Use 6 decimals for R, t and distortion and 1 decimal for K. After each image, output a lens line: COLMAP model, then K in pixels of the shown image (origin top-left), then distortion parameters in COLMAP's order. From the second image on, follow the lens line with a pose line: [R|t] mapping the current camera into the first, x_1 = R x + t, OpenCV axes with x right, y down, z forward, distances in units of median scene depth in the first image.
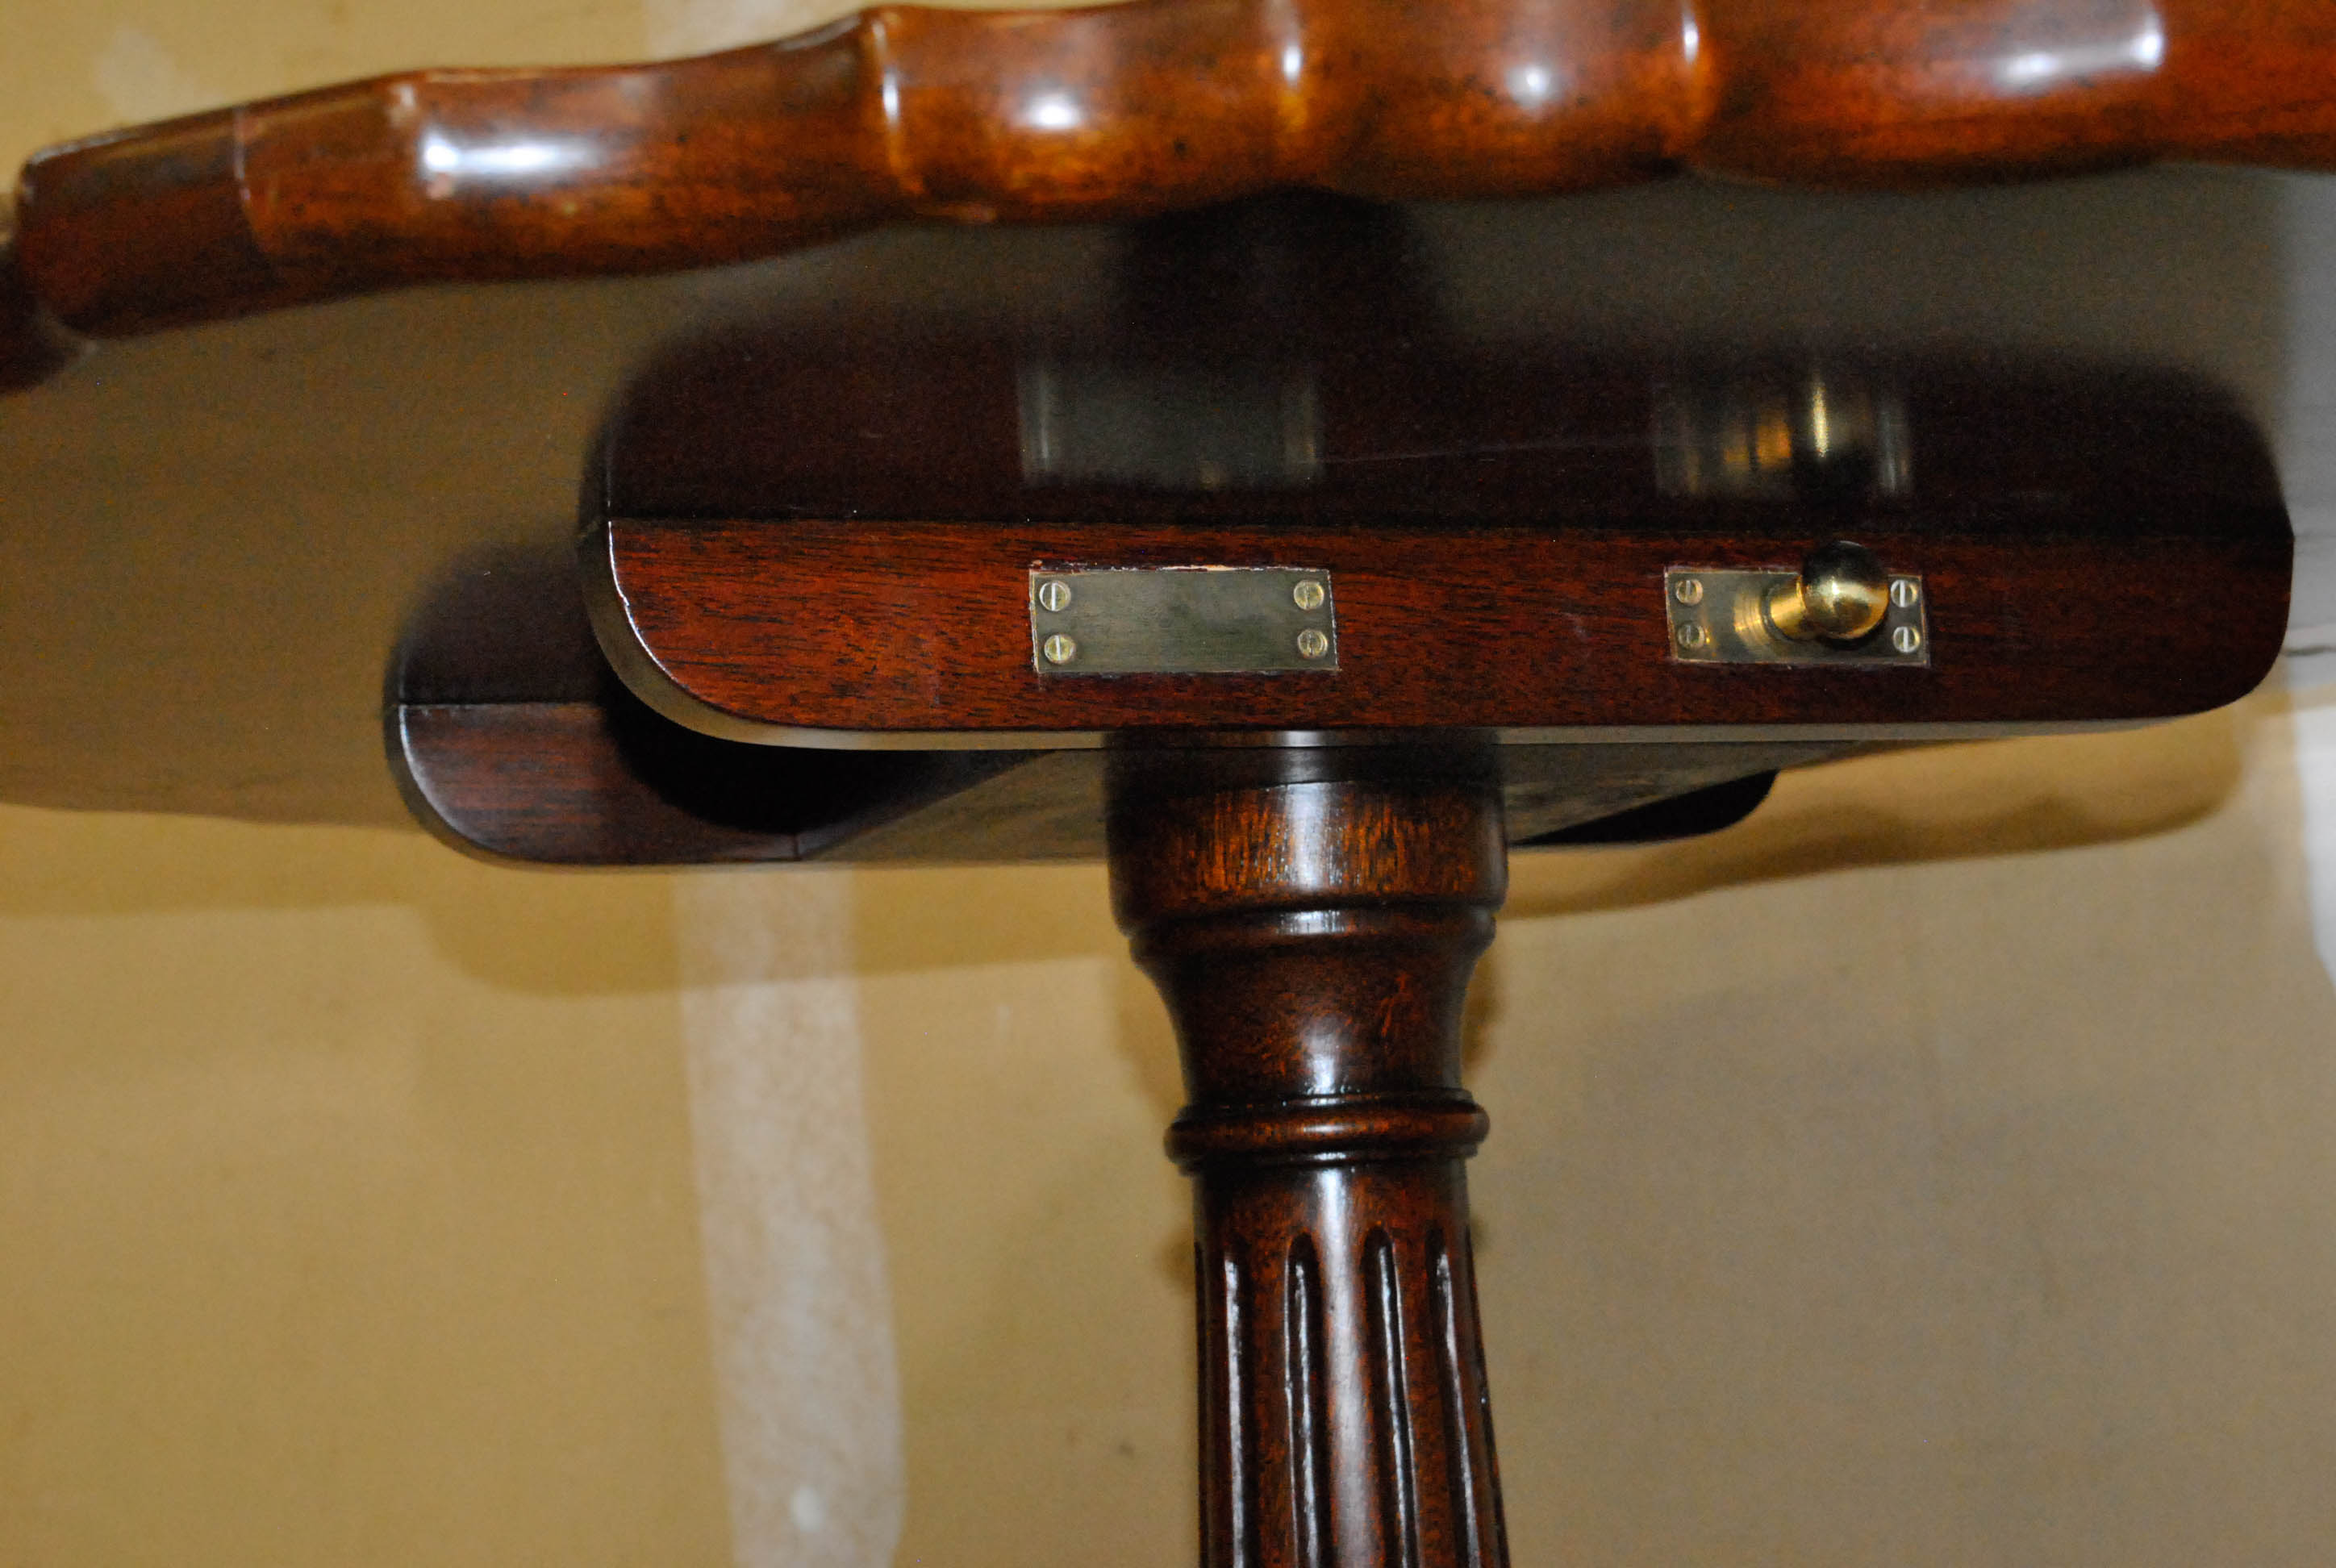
lens RADIAL K [[3891.3, 0, 1168.8], [0, 3891.3, 784.3], [0, 0, 1]] dist [0.003861, 0.000000]
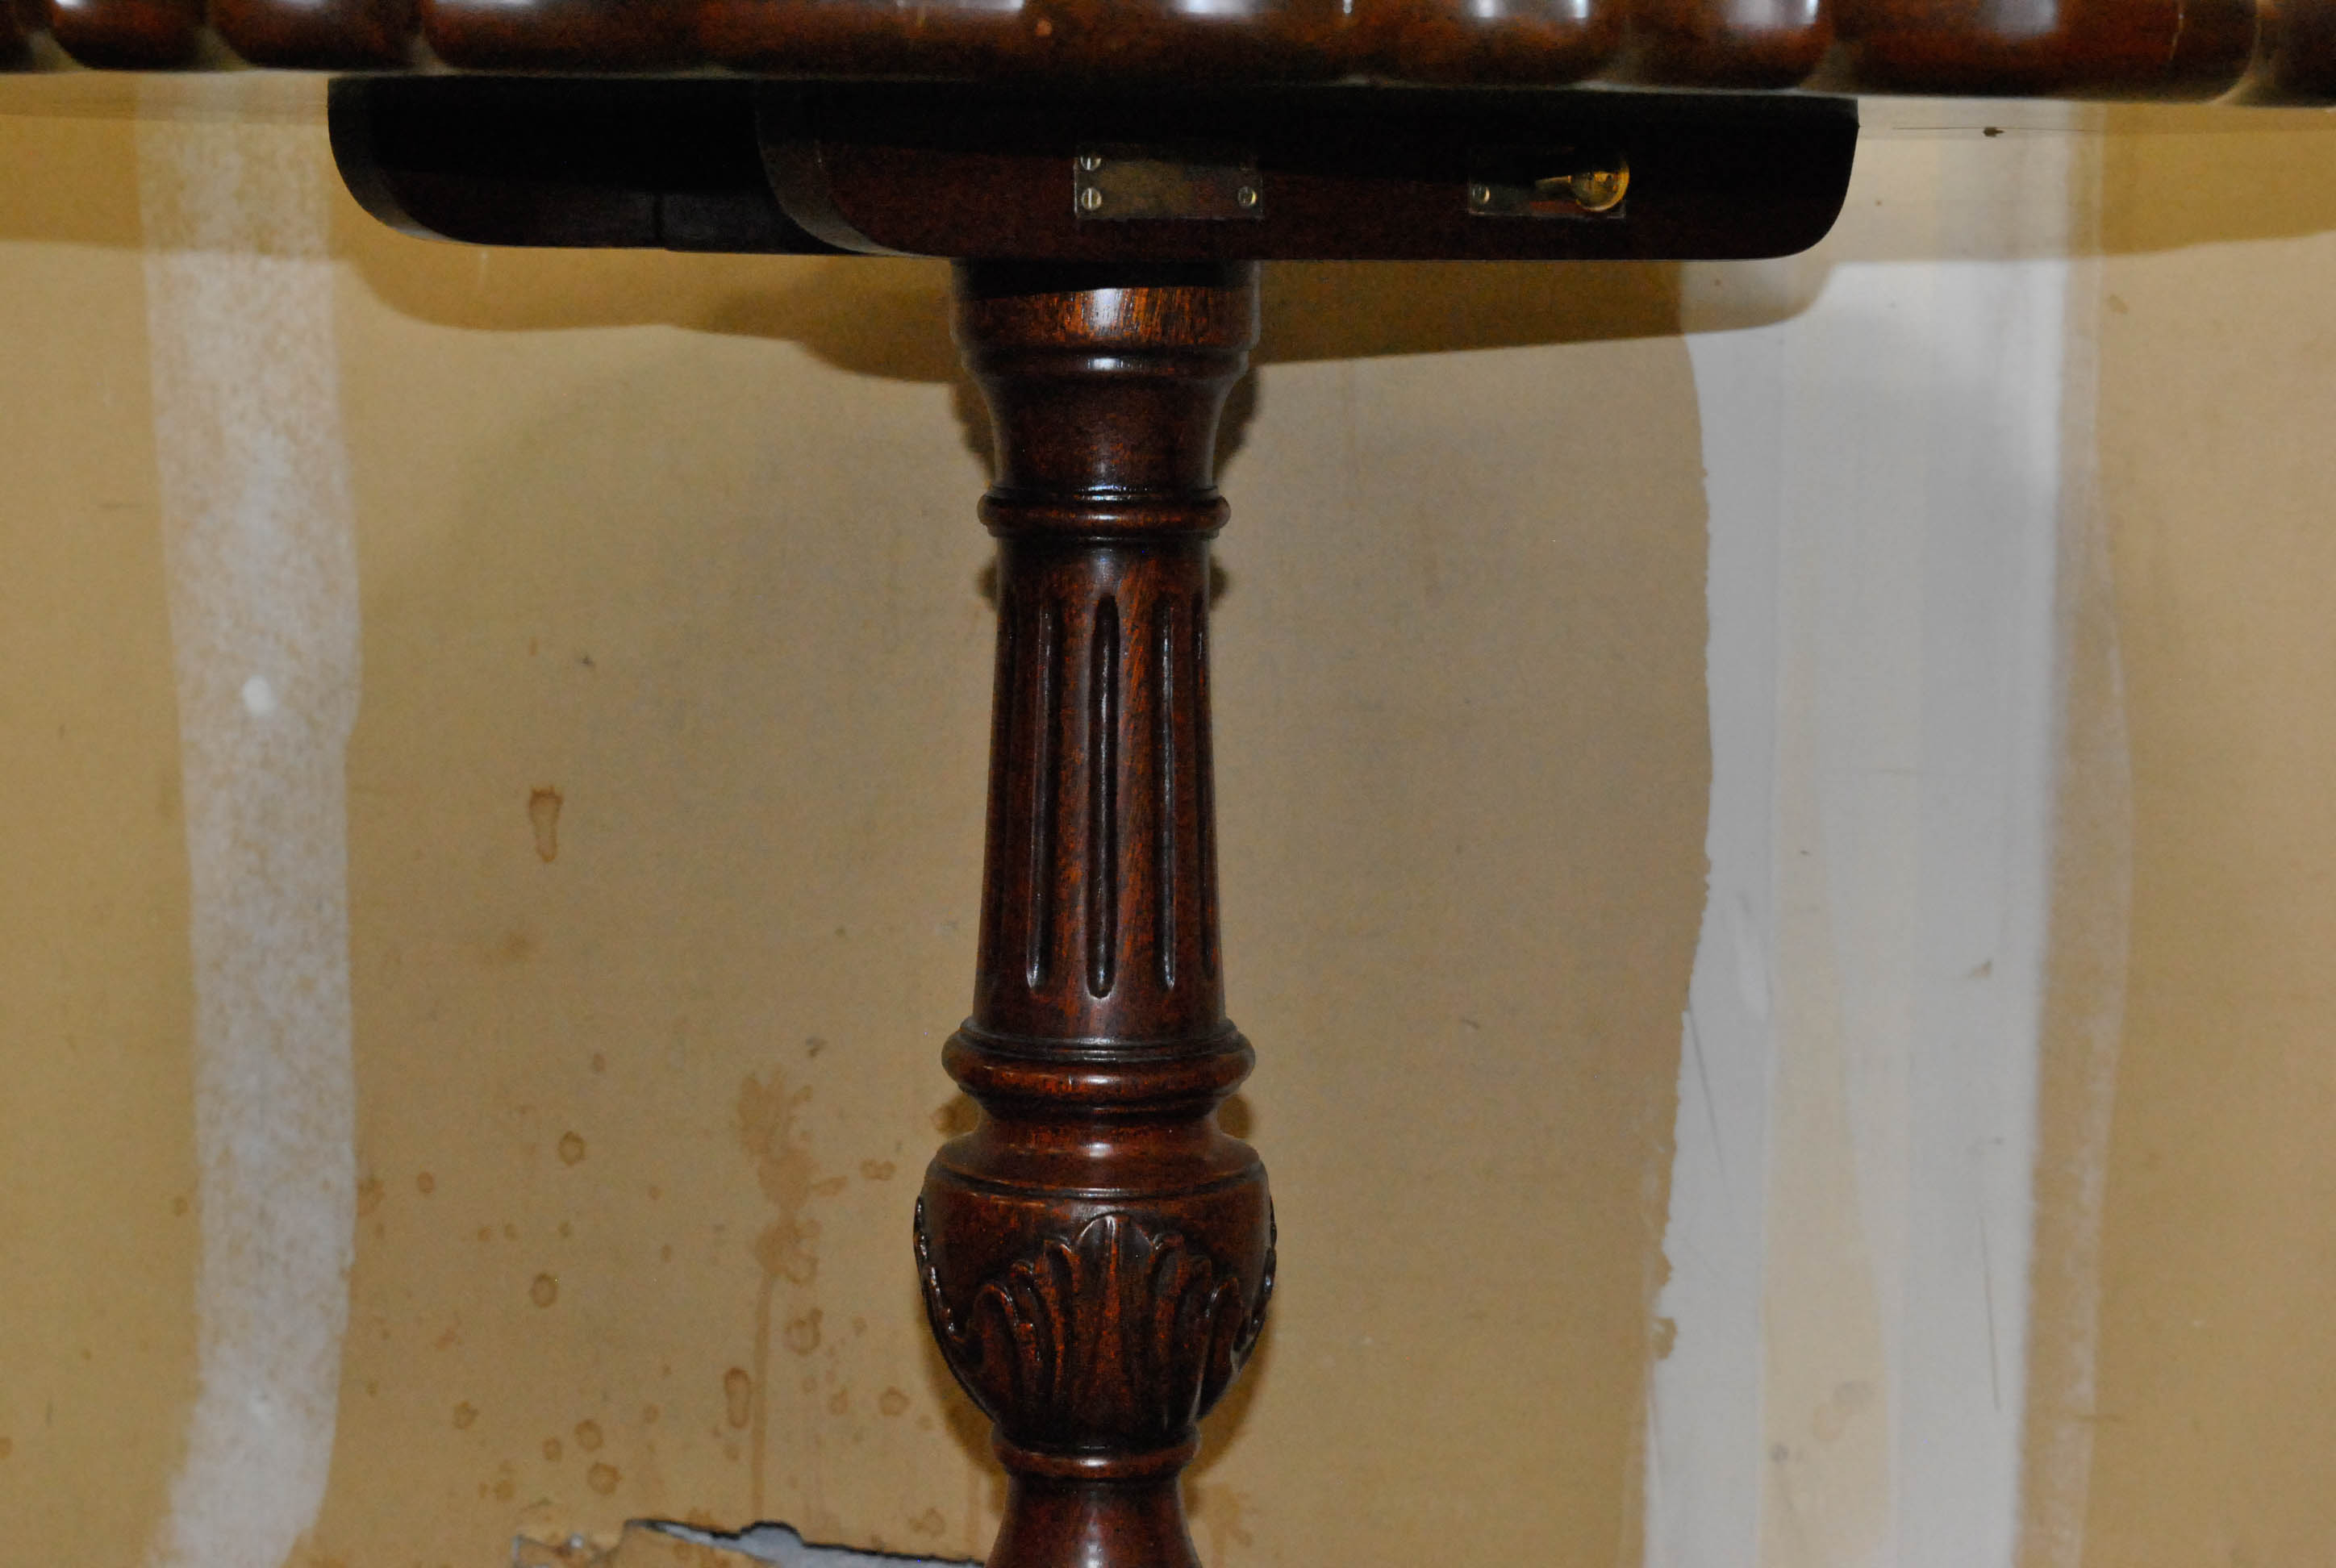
lens RADIAL K [[4689.2, 0, 1155.5], [0, 4689.2, 789.8], [0, 0, 1]] dist [0.061656, 0.000000]
pose [[0.951330, 0.032910, 0.306411, -0.282804], [-0.103247, 0.970856, 0.216283, -0.107821], [-0.290363, -0.237392, 0.927003, -0.323845]]
